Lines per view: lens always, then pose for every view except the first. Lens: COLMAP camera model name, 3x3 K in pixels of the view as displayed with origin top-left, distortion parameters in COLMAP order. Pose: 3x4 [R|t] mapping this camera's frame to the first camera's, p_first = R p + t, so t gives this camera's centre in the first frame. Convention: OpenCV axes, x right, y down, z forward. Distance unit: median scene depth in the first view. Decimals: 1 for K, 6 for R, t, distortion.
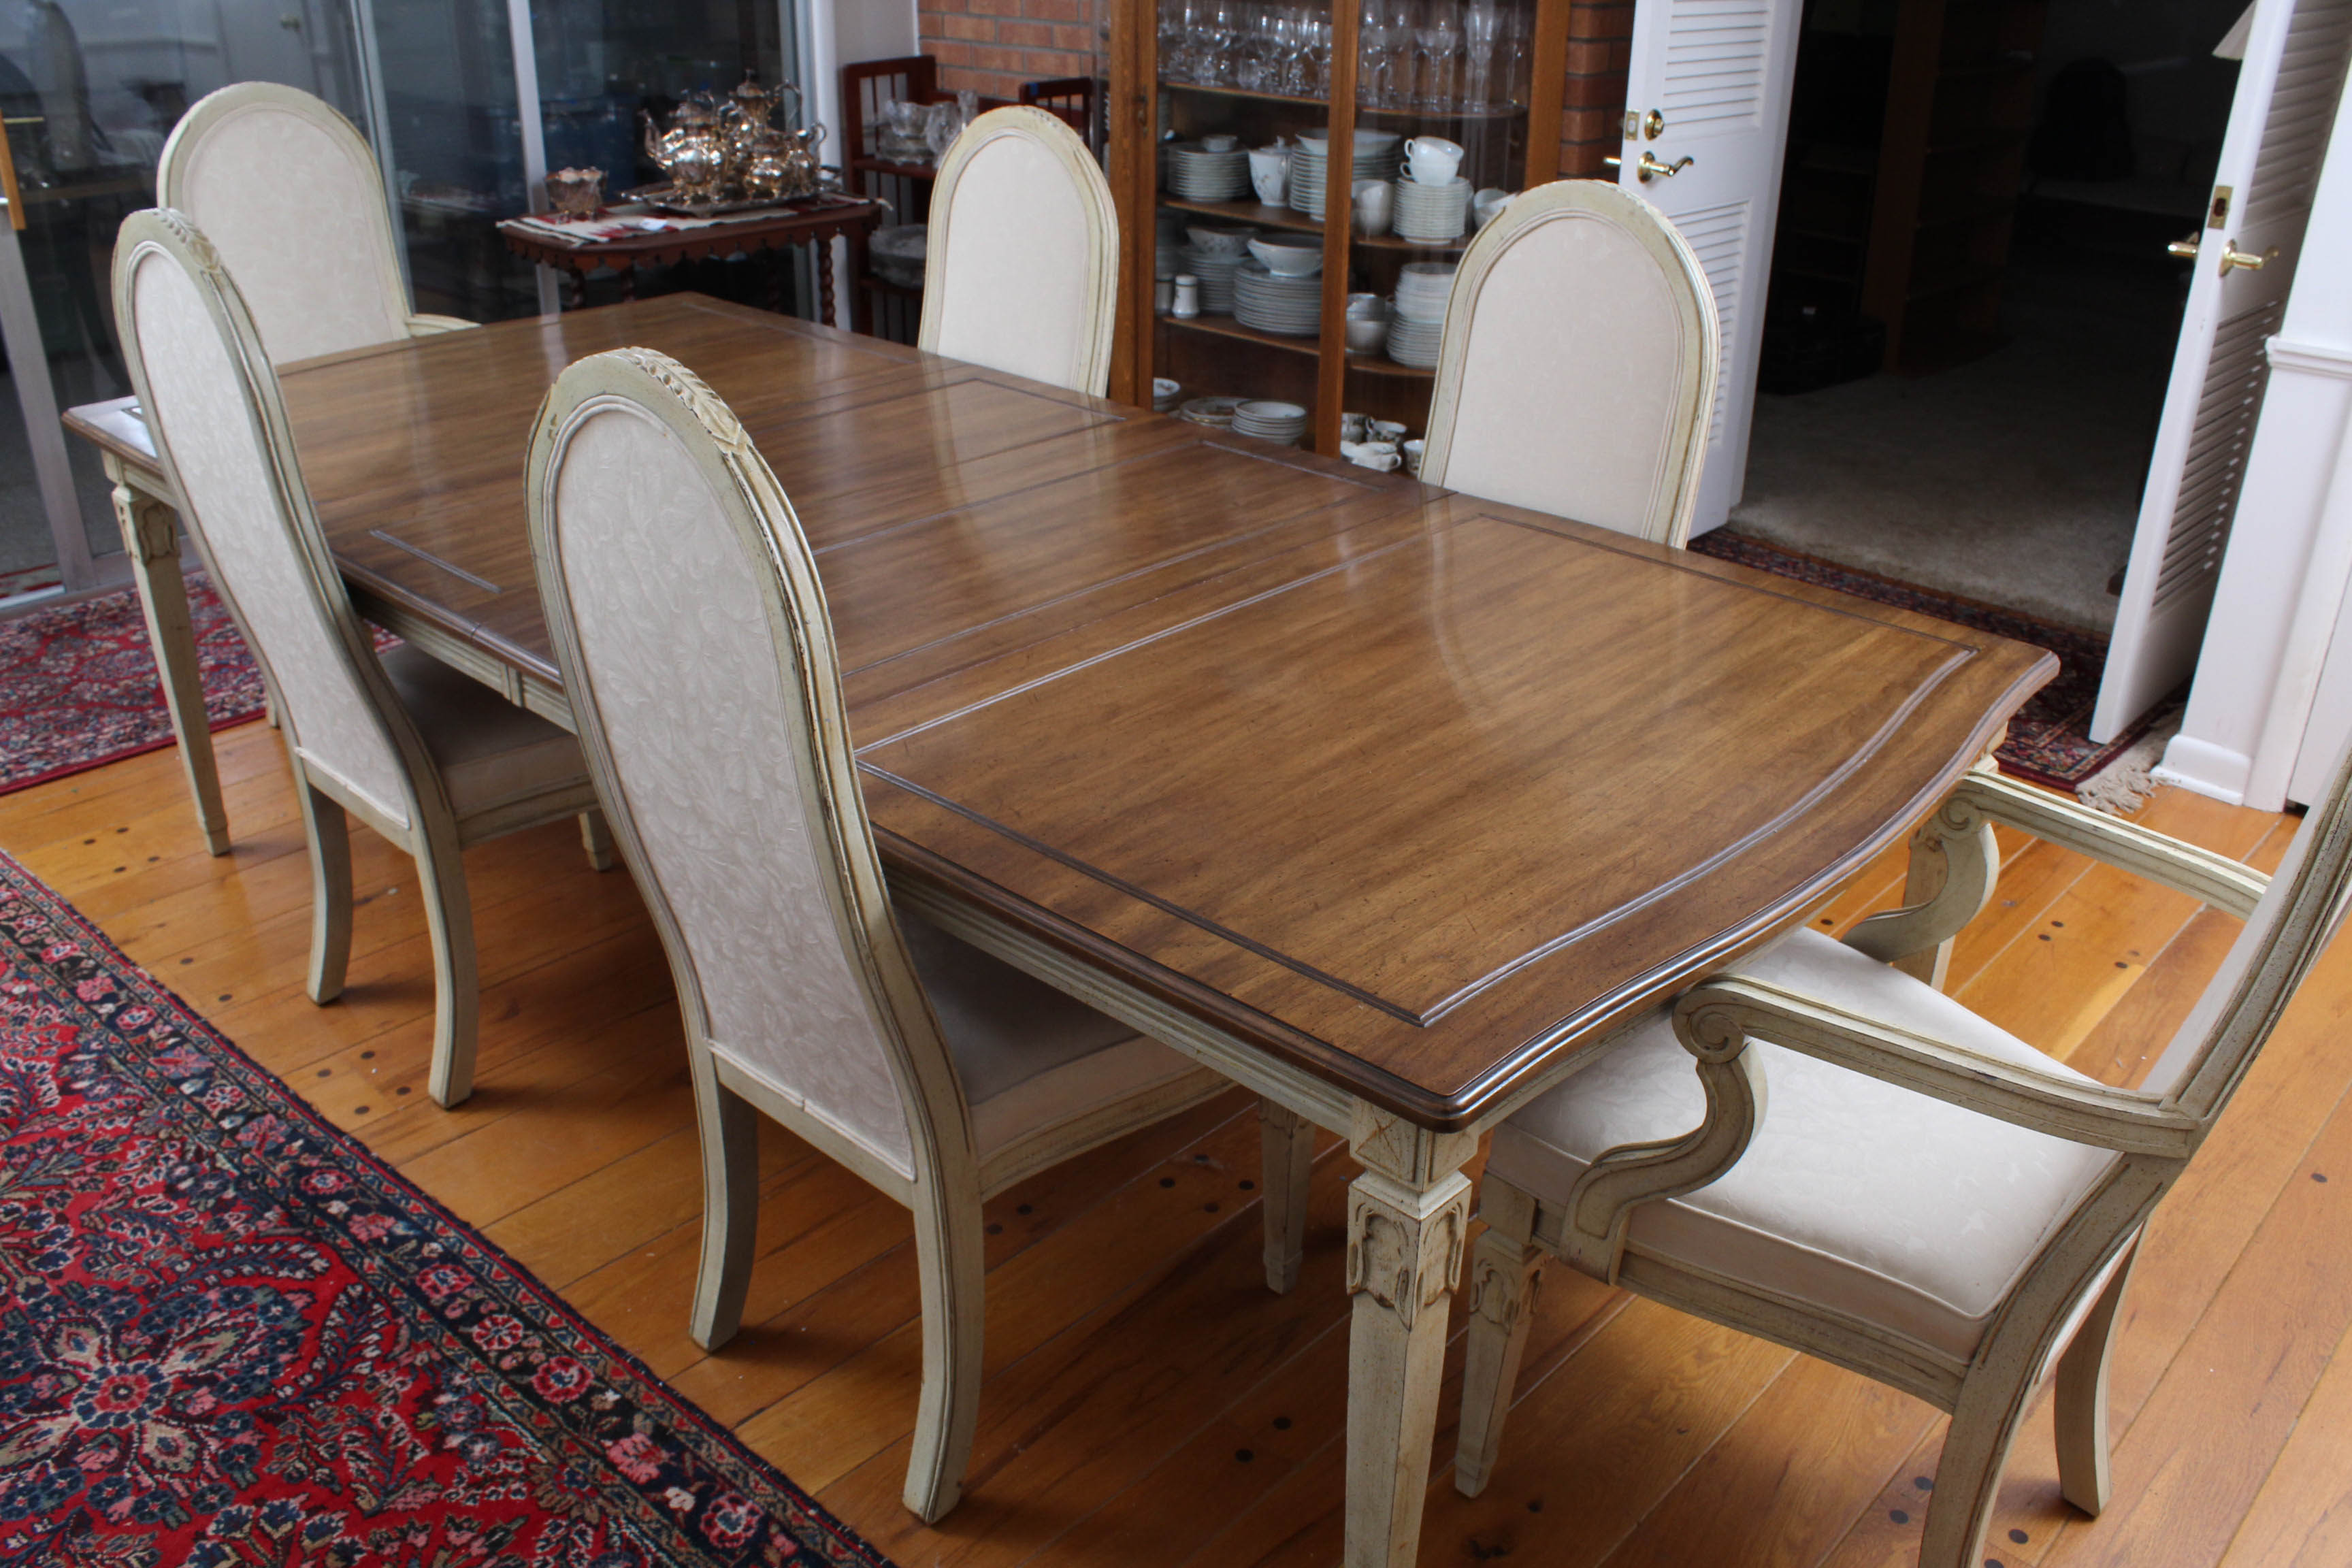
lens RADIAL K [[1943.0, 0, 1189.1], [0, 1943.0, 783.4], [0, 0, 1]] dist [-0.164198, 0.137544]
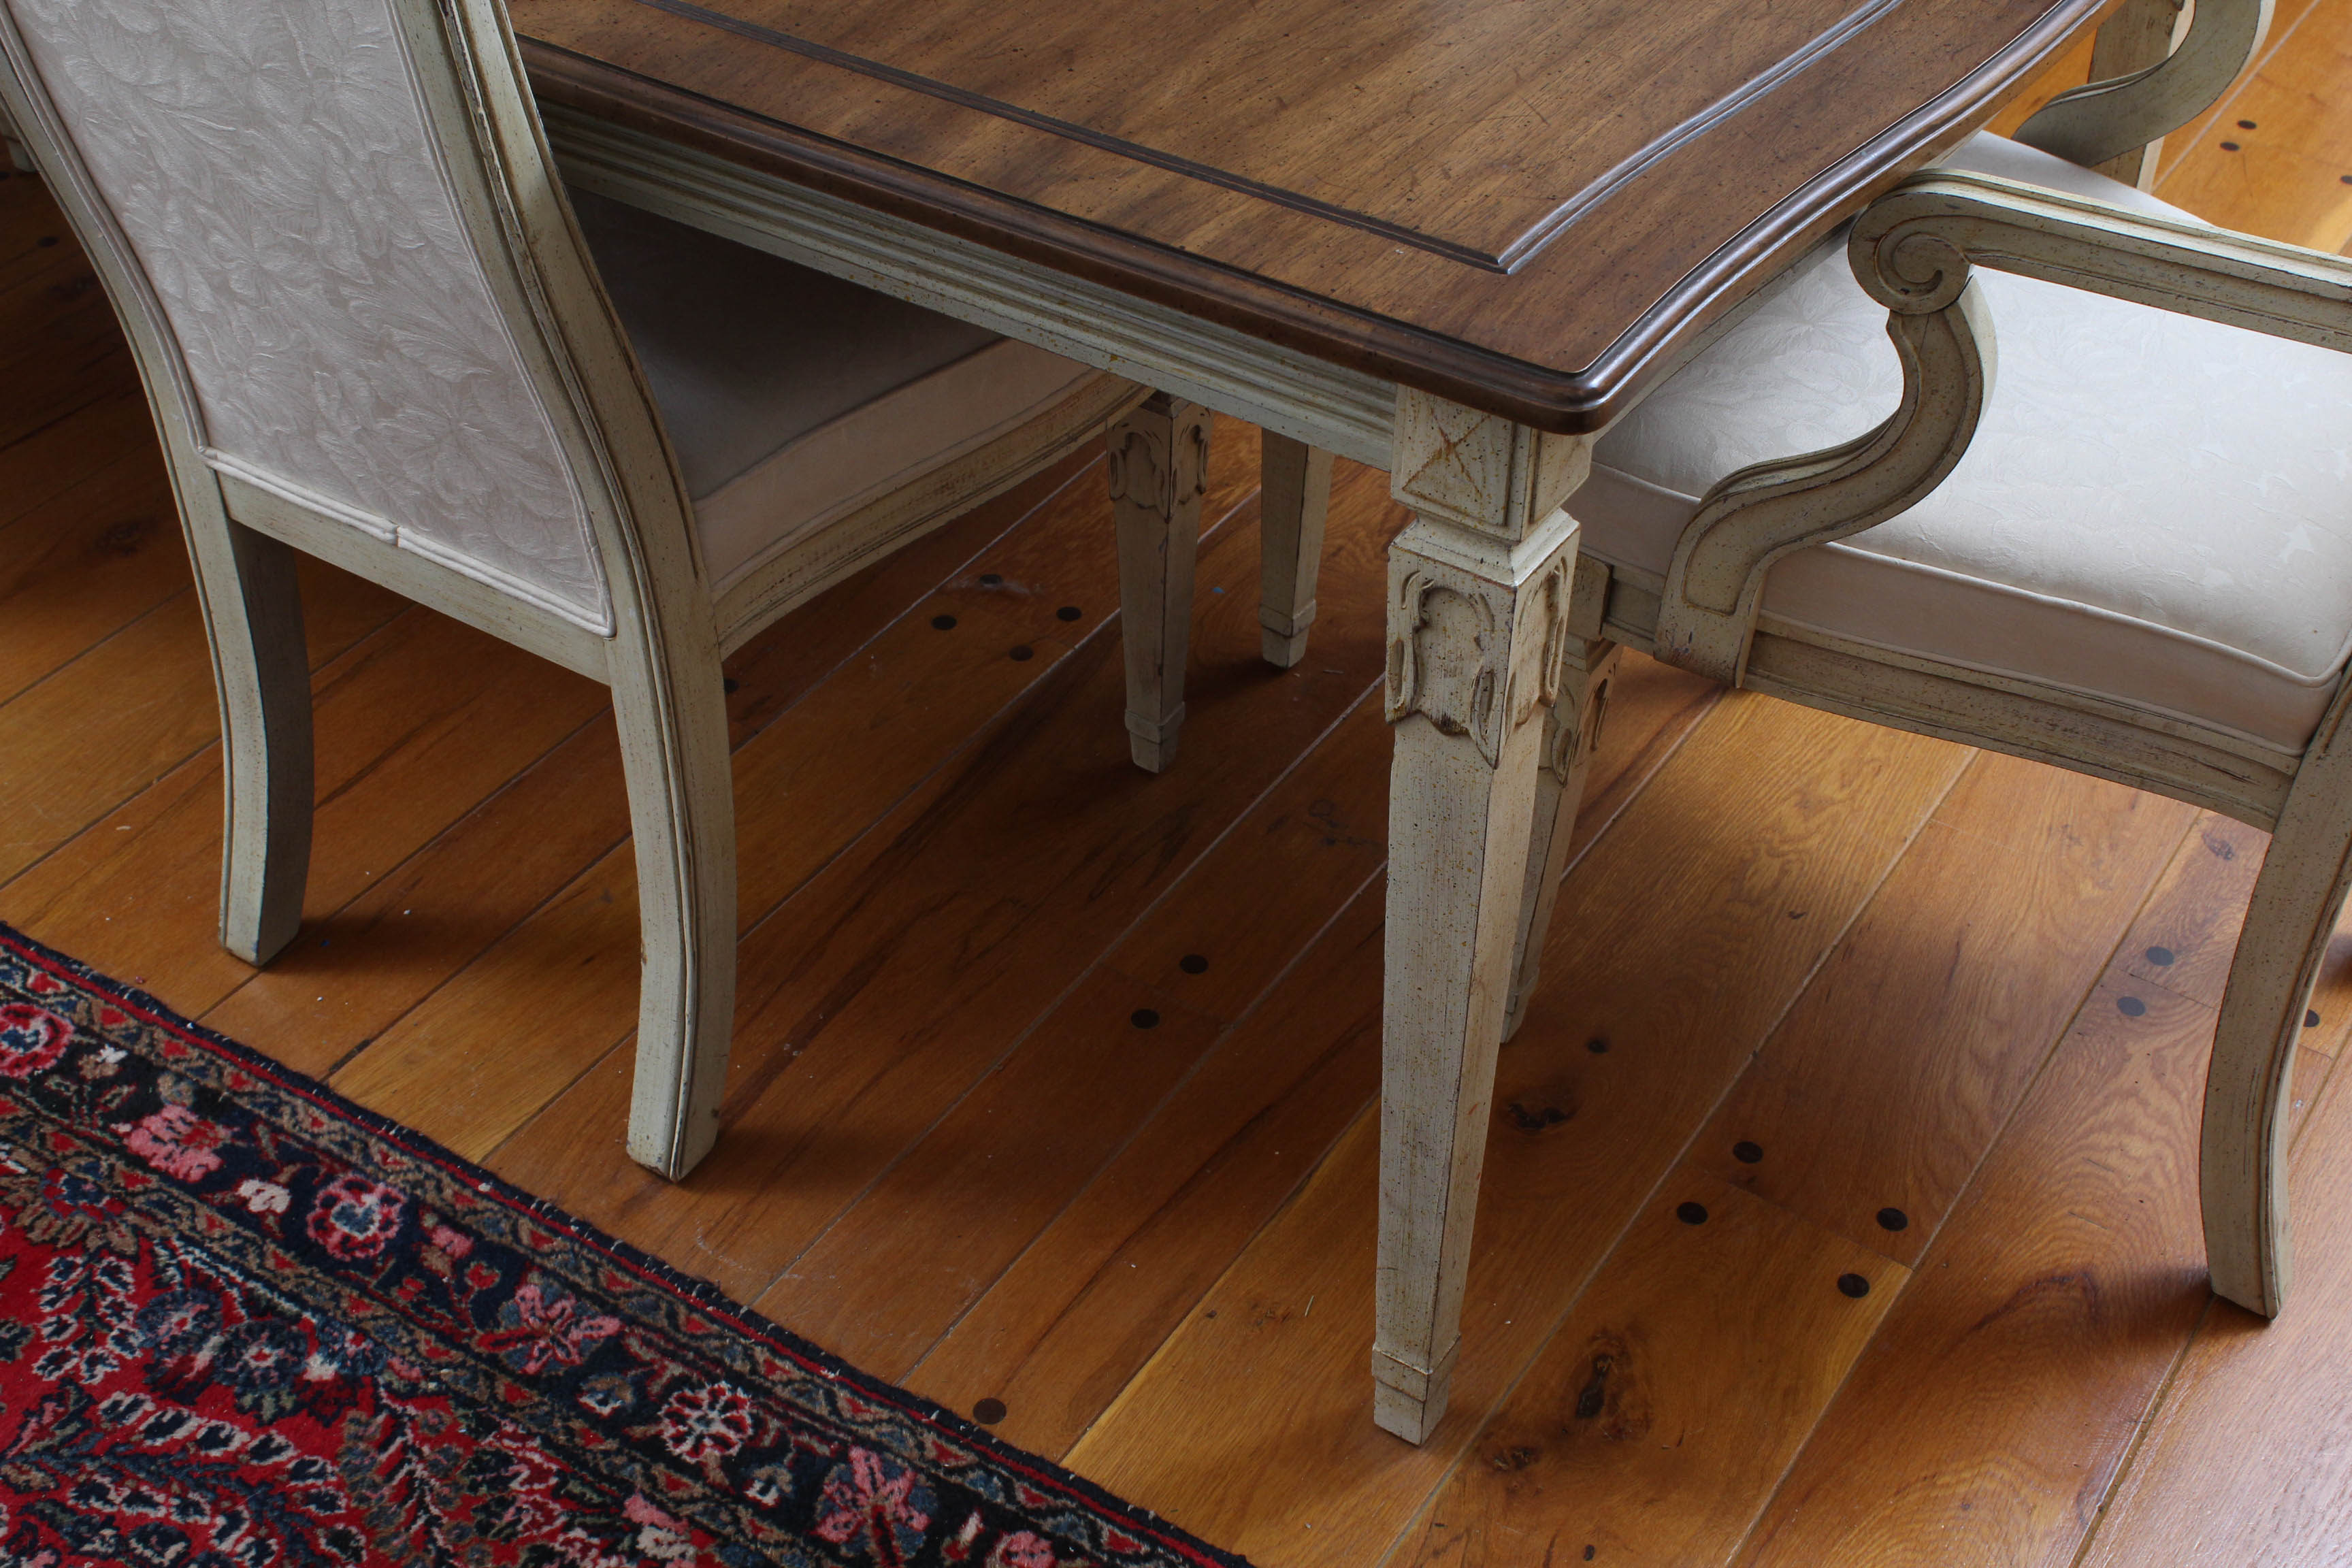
lens RADIAL K [[3002.3, 0, 1166.3], [0, 3002.3, 768.2], [0, 0, 1]] dist [-0.048396, 0.000000]
pose [[0.986253, -0.103919, 0.128476, -0.085914], [0.071071, 0.968676, 0.237942, 0.030432], [-0.149178, -0.225541, 0.962745, 0.044284]]
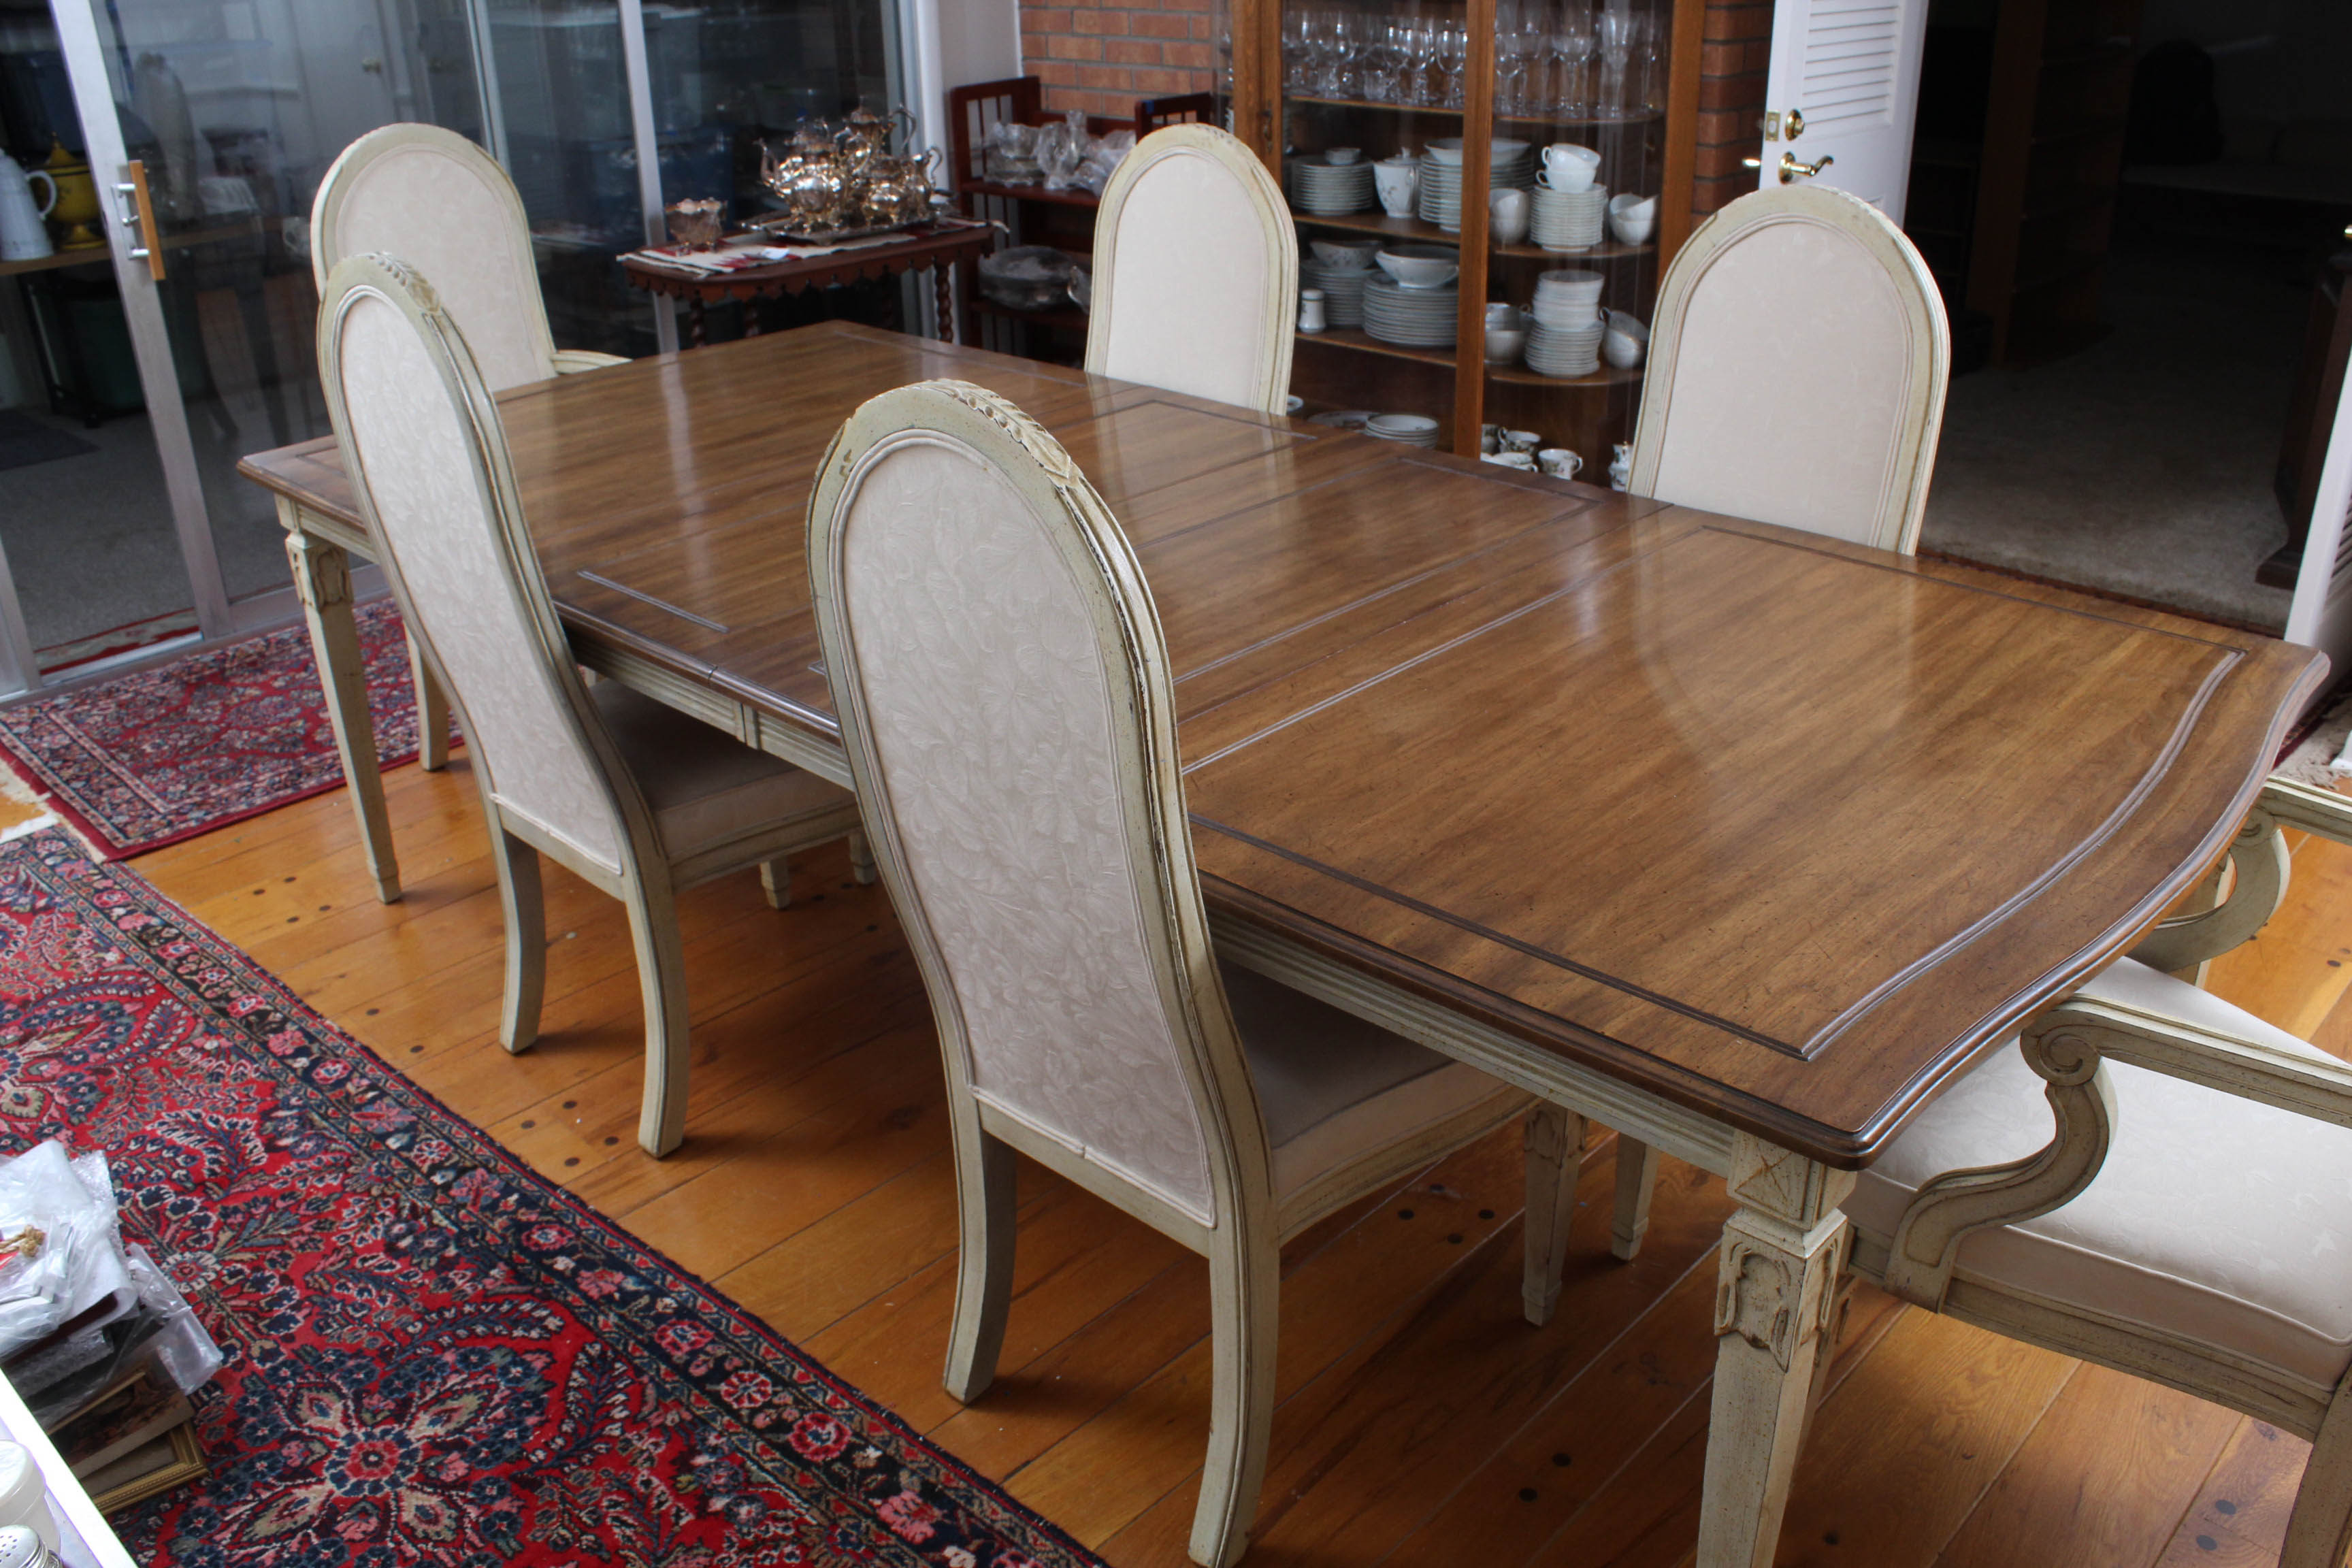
lens RADIAL K [[1943.0, 0, 1182.2], [0, 1943.0, 773.6], [0, 0, 1]] dist [-0.164198, 0.137544]
pose [[0.999320, -0.026896, -0.025231, -0.114732], [0.026606, 0.999577, -0.011750, -0.010797], [0.025536, 0.011071, 0.999613, 0.020408]]
